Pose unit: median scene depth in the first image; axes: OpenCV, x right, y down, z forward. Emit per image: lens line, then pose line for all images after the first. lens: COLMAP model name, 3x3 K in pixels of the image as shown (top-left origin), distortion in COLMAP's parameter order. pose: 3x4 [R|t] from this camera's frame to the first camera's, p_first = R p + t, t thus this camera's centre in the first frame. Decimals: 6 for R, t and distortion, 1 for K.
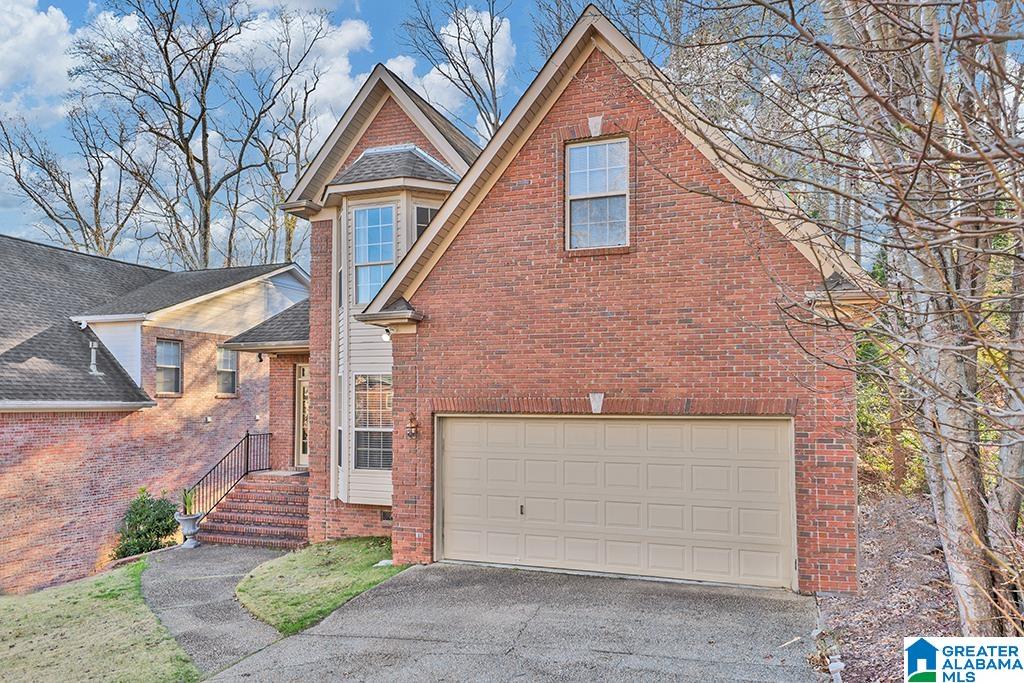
lens RADIAL K [[715.4, 0, 512.0], [0, 715.4, 341.5], [0, 0, 1]] dist [0.034550, 0.000369]
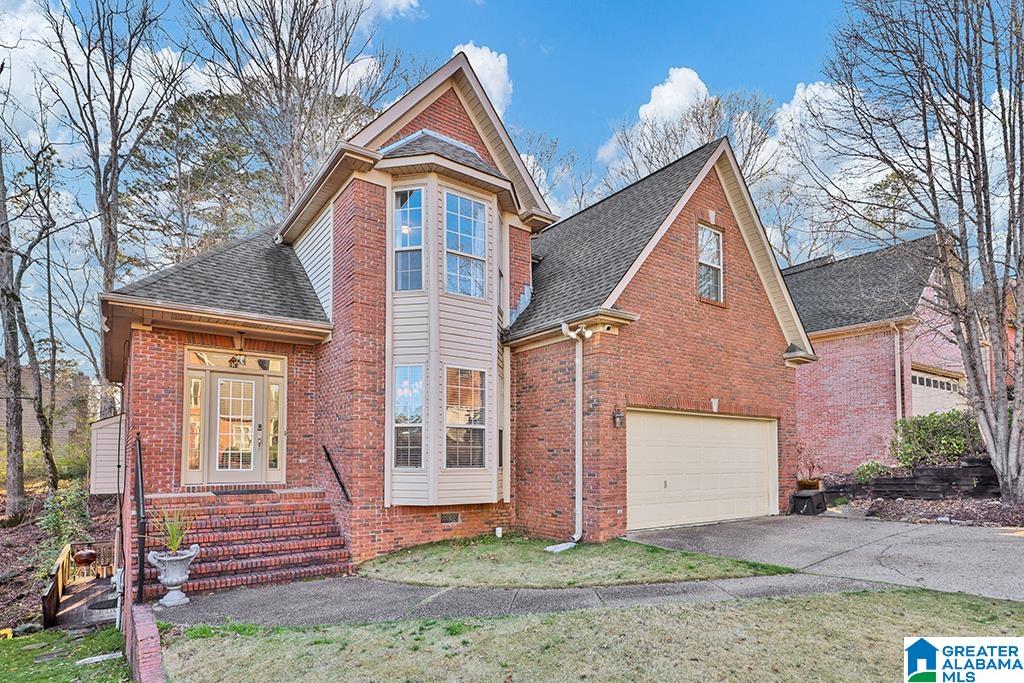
lens RADIAL K [[596.7, 0, 510.9], [0, 596.7, 407.6], [0, 0, 1]] dist [0.020548, -0.001224]
pose [[0.525714, 0.080413, 0.846852, -0.829878], [-0.068969, 0.996274, -0.051786, 0.133571], [-0.847861, -0.031182, 0.529301, 0.520221]]
